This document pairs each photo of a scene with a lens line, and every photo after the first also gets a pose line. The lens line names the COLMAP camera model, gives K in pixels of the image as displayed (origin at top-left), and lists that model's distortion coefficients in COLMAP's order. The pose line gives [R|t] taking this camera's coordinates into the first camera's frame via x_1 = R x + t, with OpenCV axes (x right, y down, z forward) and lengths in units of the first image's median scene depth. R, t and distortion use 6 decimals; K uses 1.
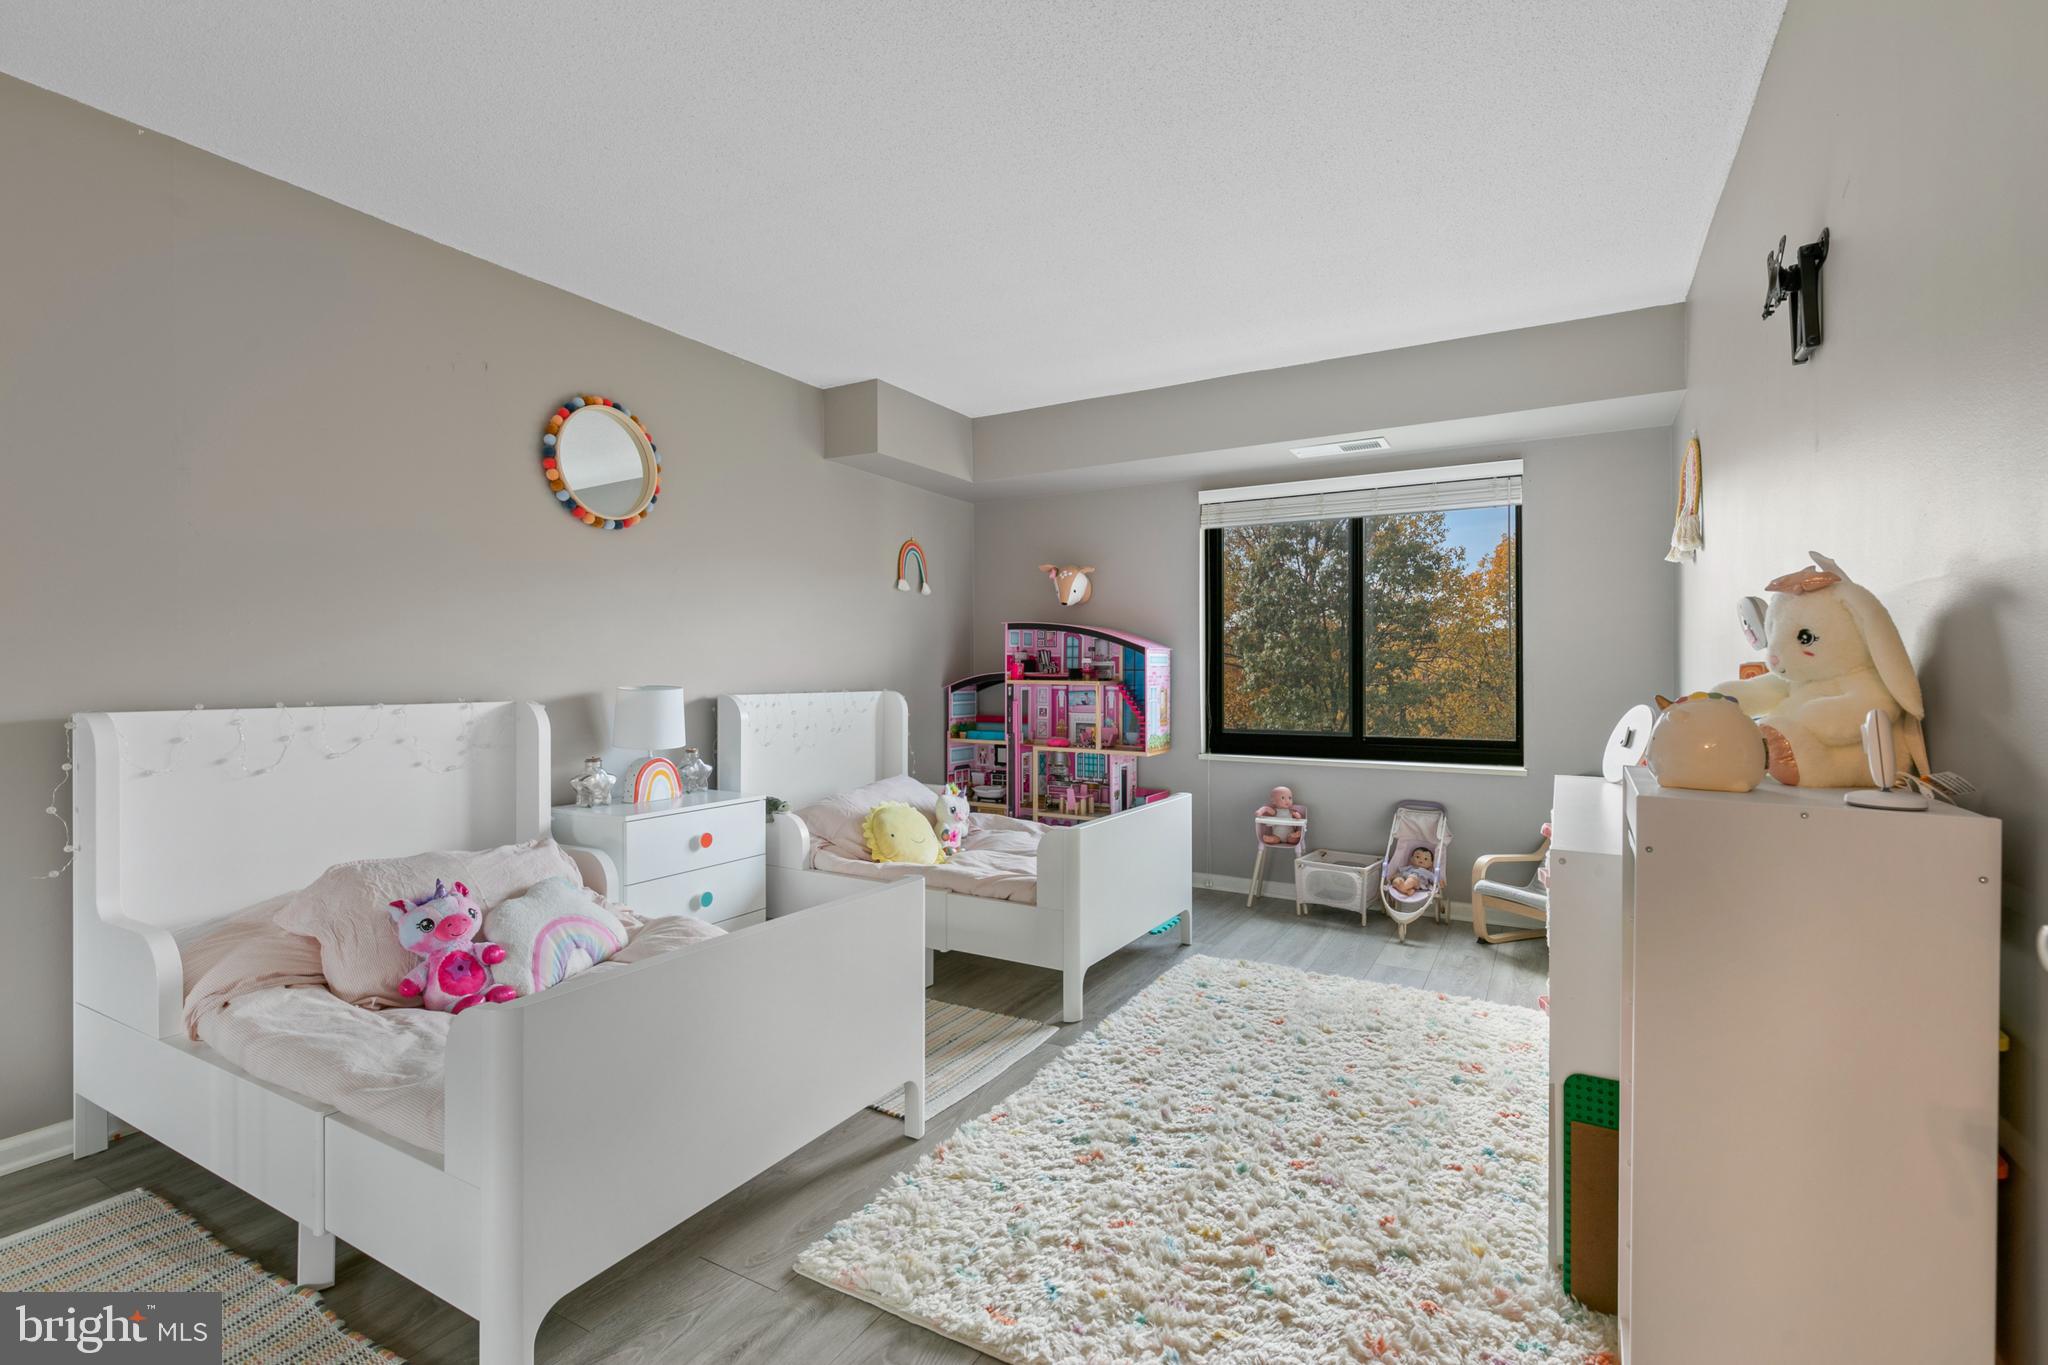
lens RADIAL K [[929.0, 0, 1024.2], [0, 929.0, 677.1], [0, 0, 1]] dist [0.007882, -0.001118]
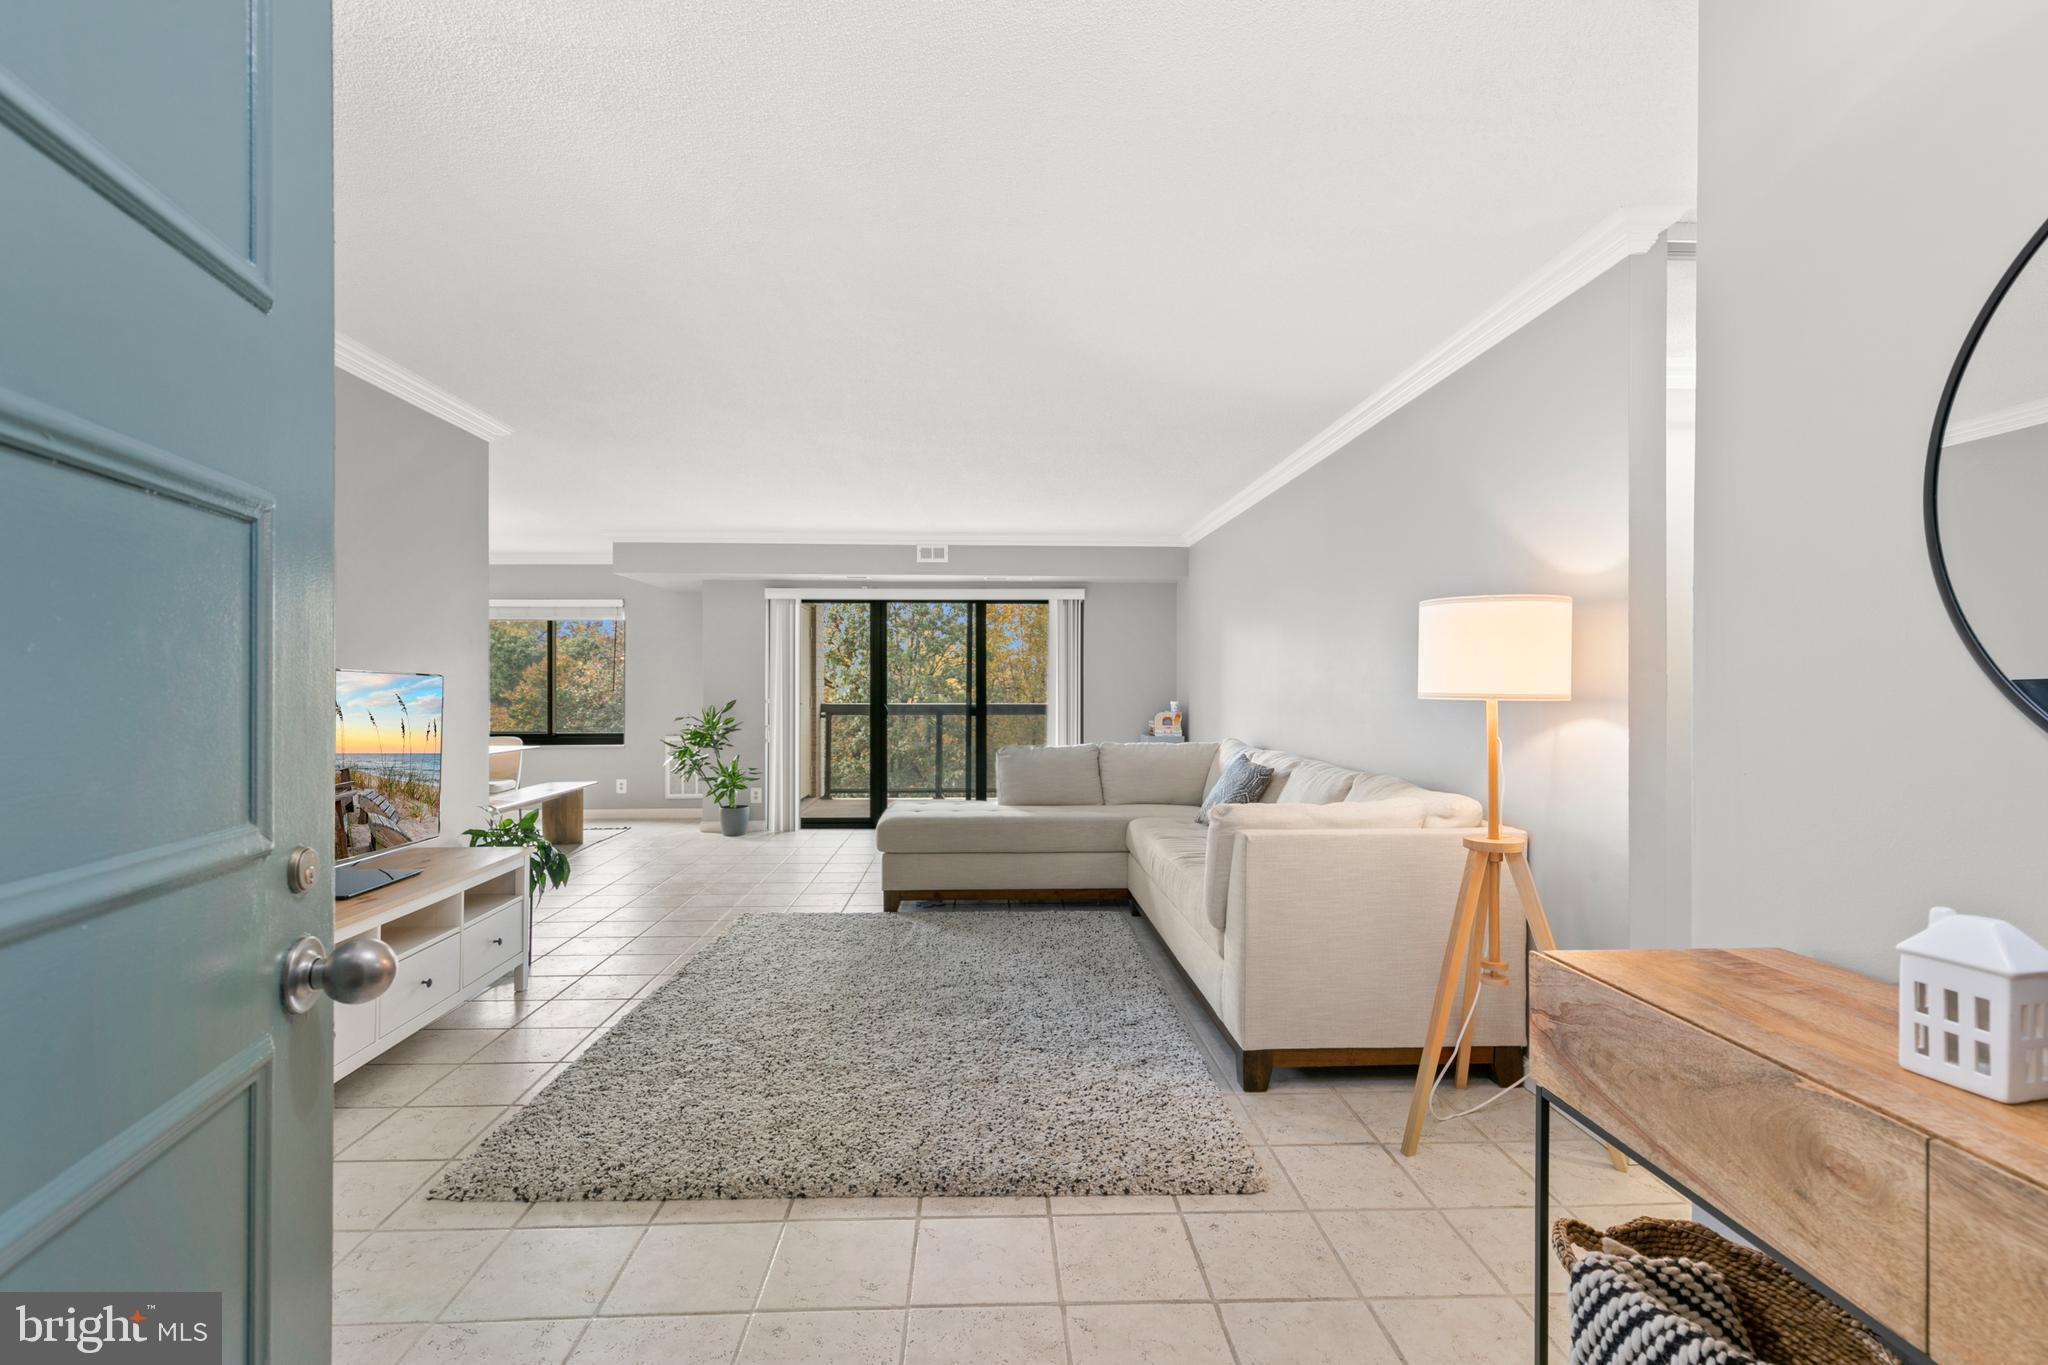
lens RADIAL K [[929.0, 0, 1031.0], [0, 929.0, 676.7], [0, 0, 1]] dist [0.007882, -0.001118]
pose [[0.845768, -0.000729, 0.533550, 0.167640], [0.006271, 0.999944, -0.008574, -0.030786], [-0.533513, 0.010598, 0.845725, -1.119095]]
